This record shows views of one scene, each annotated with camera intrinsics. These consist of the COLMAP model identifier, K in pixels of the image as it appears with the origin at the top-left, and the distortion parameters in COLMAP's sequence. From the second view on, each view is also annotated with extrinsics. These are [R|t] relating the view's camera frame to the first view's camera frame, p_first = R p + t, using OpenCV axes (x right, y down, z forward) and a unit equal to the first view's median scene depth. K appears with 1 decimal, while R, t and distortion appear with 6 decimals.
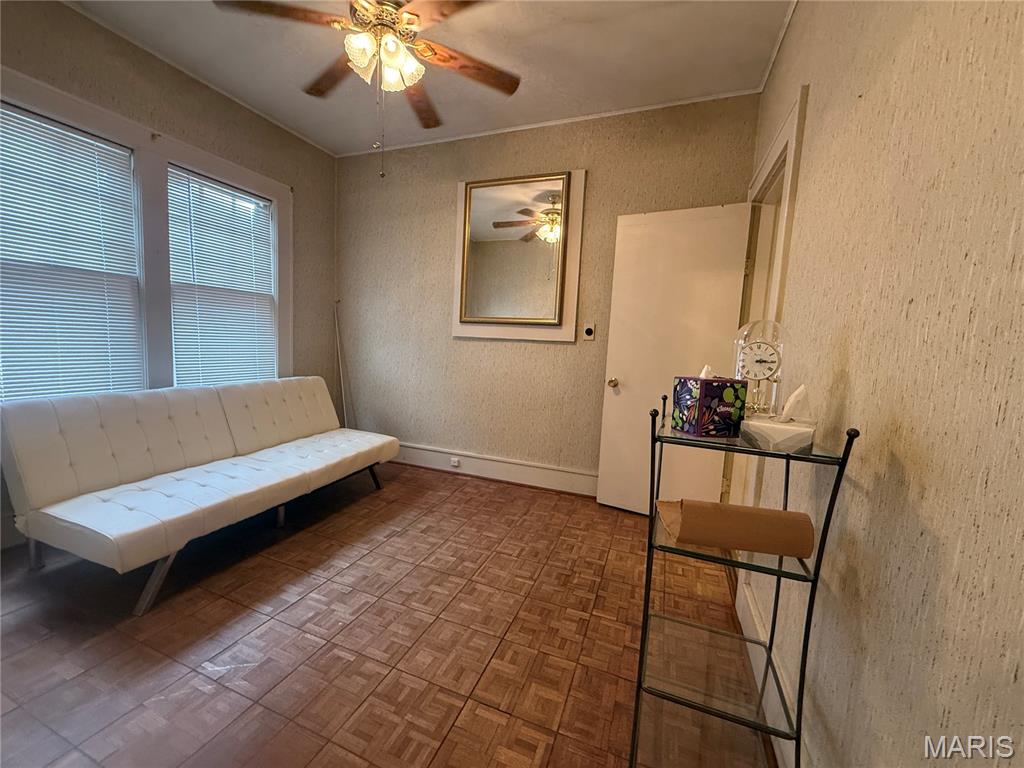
lens RADIAL K [[406.8, 0, 507.9], [0, 406.8, 384.3], [0, 0, 1]] dist [0.001871, 0.000072]
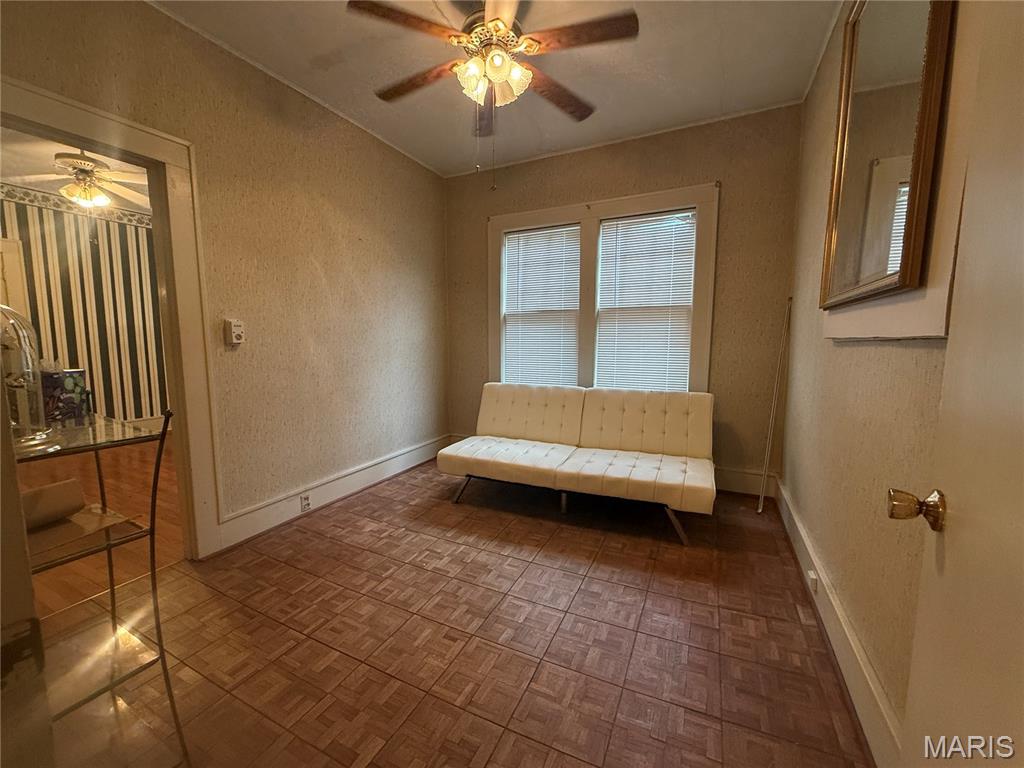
lens RADIAL K [[406.8, 0, 509.0], [0, 406.8, 383.2], [0, 0, 1]] dist [0.001871, 0.000072]
pose [[-0.081063, 0.058658, -0.994981, 0.646161], [-0.106138, 0.992083, 0.067134, -0.082679], [0.991042, 0.111047, -0.074195, 1.008593]]
